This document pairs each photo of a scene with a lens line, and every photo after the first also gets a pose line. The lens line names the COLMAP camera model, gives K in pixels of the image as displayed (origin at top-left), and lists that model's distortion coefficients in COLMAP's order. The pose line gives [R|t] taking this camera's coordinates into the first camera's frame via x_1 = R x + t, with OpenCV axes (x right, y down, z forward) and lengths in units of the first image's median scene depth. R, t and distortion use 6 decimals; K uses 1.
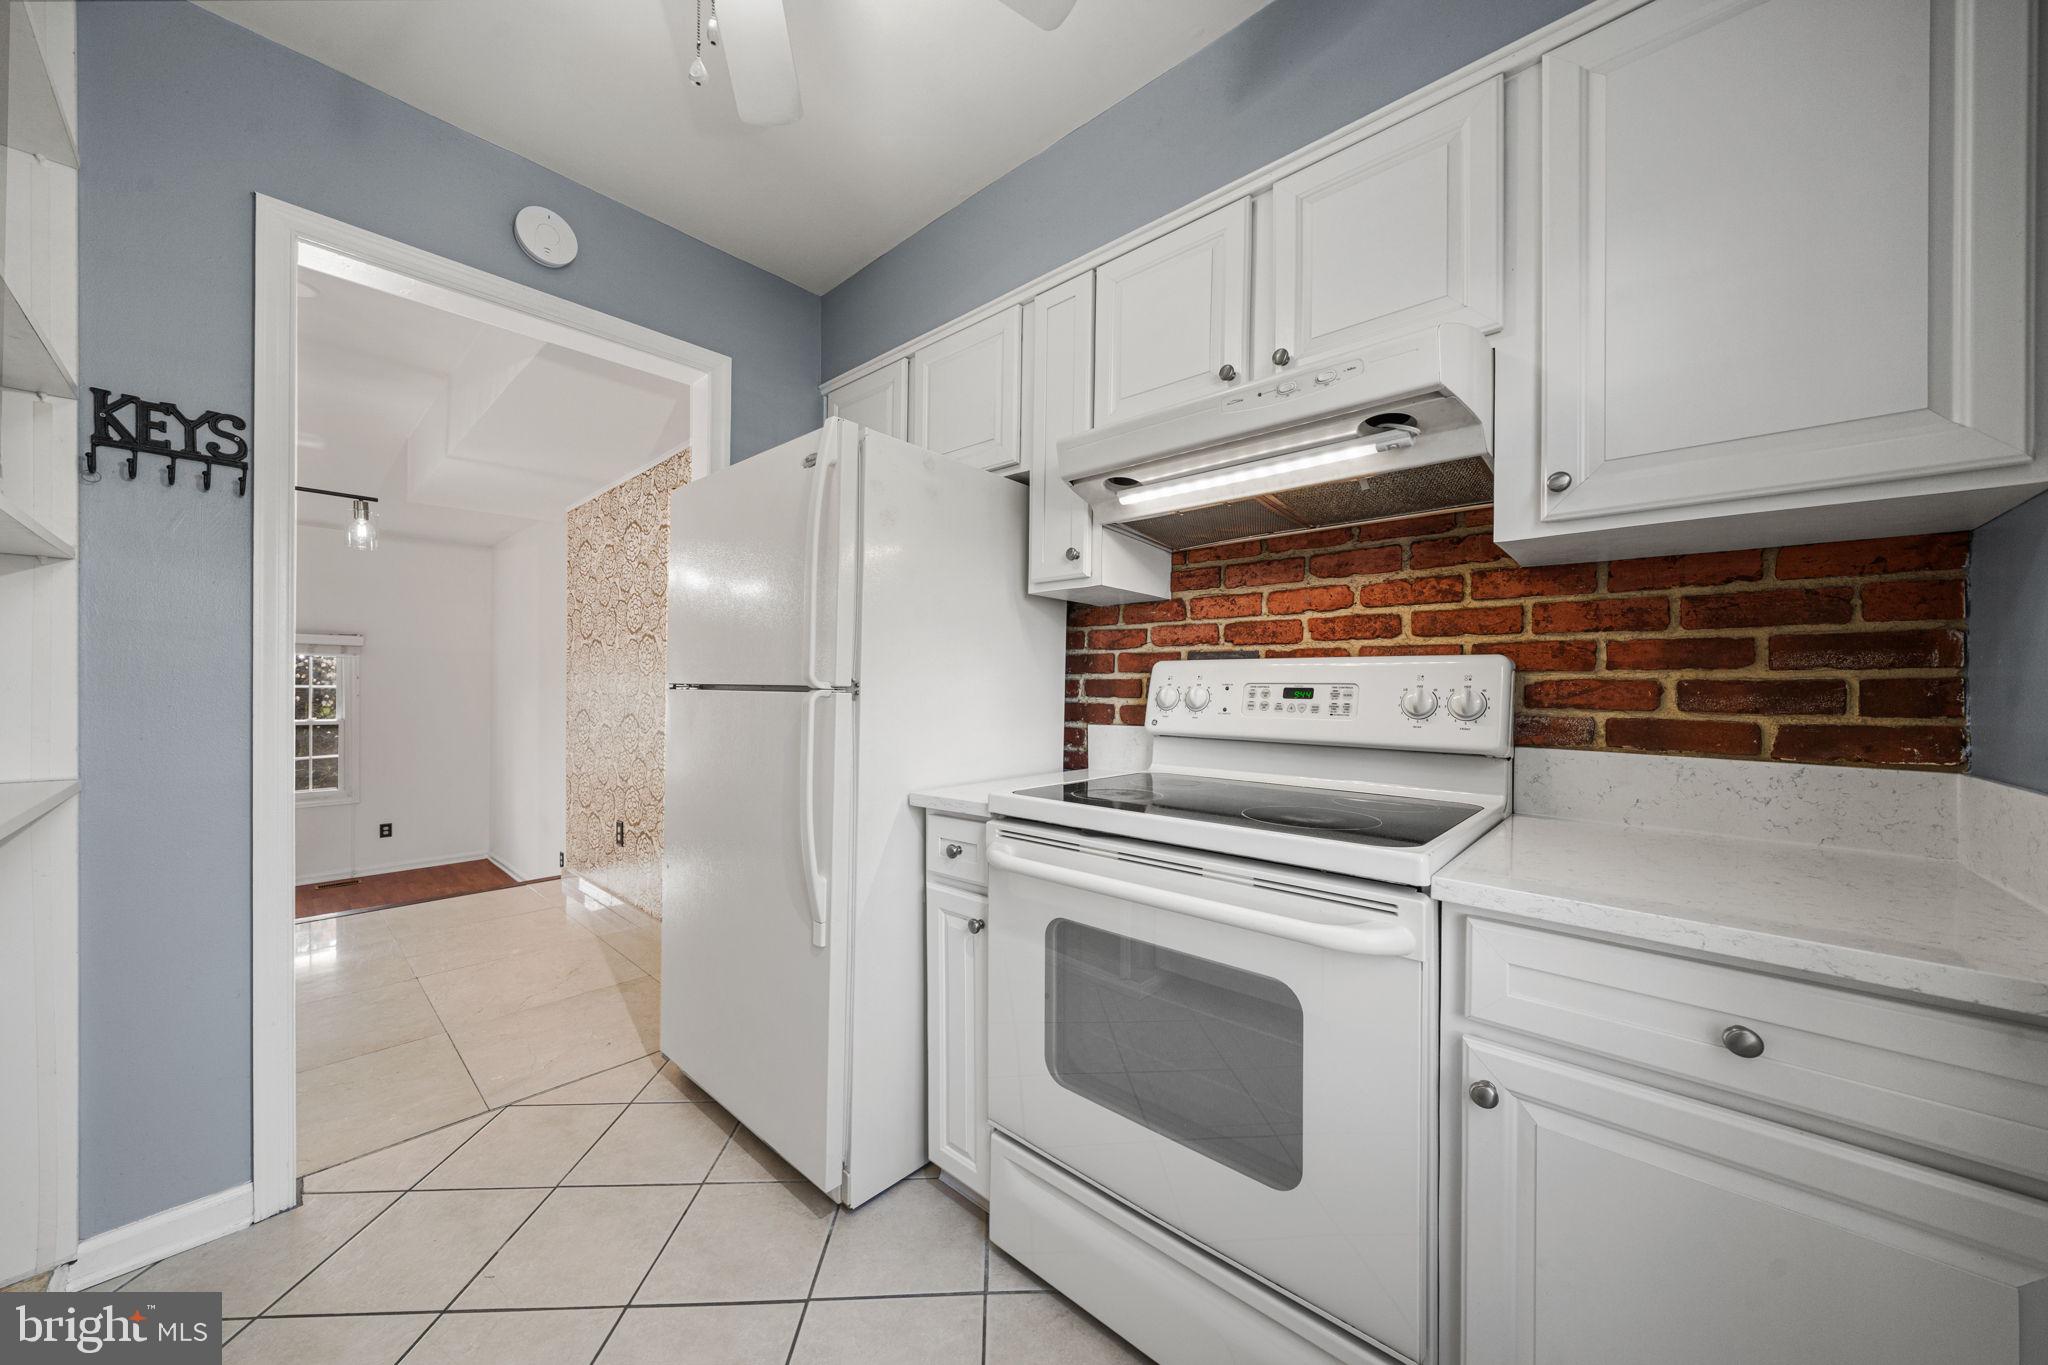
lens RADIAL K [[701.5, 0, 1033.4], [0, 701.5, 686.2], [0, 0, 1]] dist [-0.010956, -0.000051]
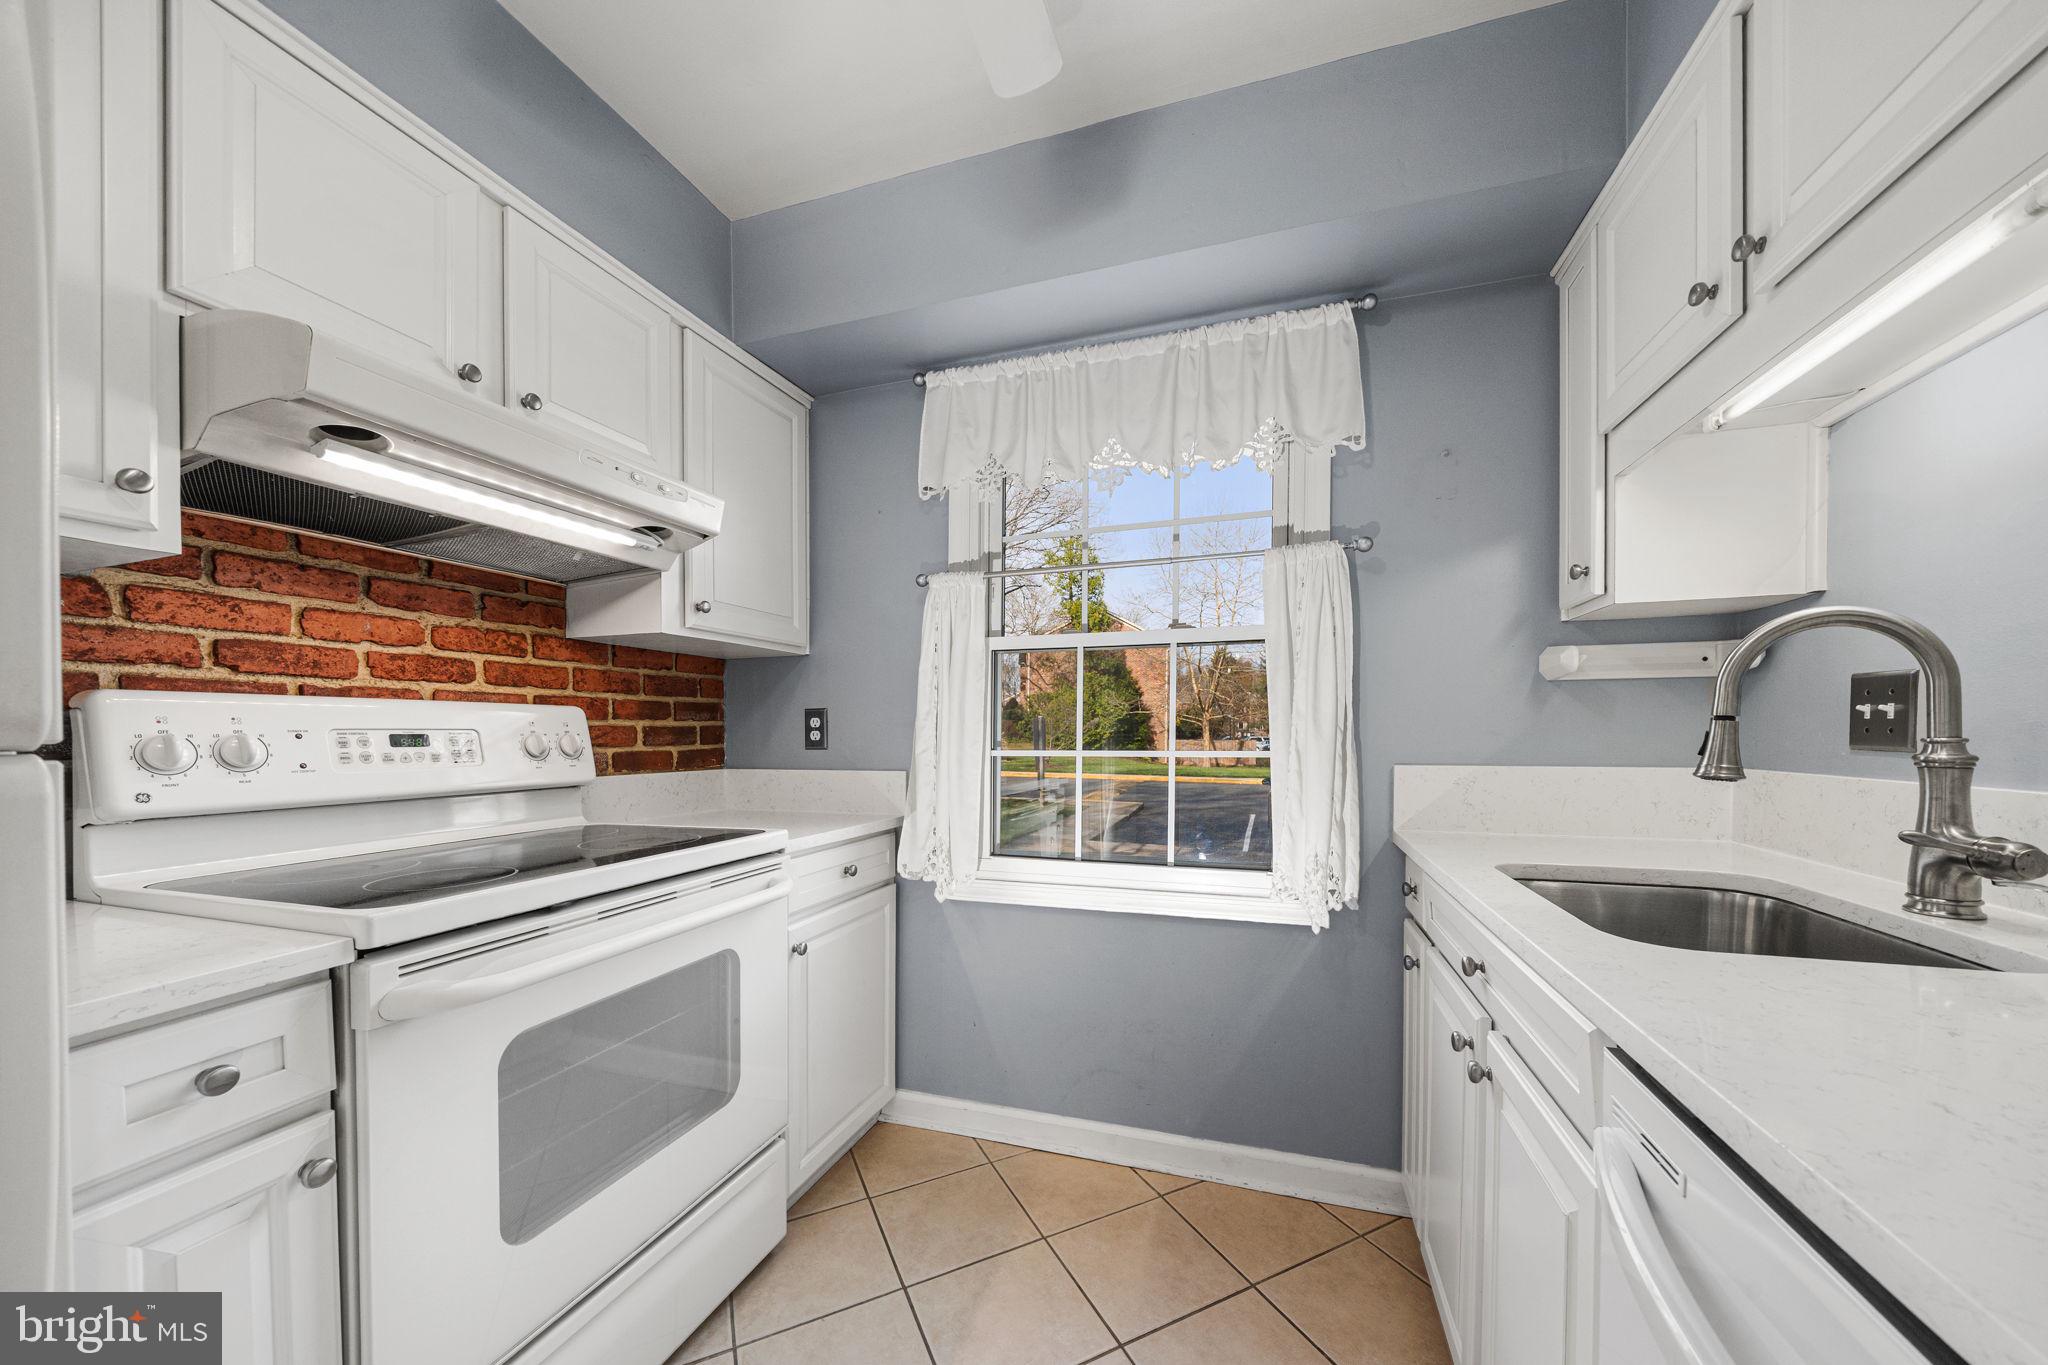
lens RADIAL K [[701.5, 0, 1052.2], [0, 701.5, 731.9], [0, 0, 1]] dist [-0.010956, -0.000051]
pose [[-0.419420, -0.009664, 0.907741, -0.759980], [-0.002051, 0.999951, 0.009698, -0.010918], [-0.907790, 0.002206, -0.419420, 0.659802]]
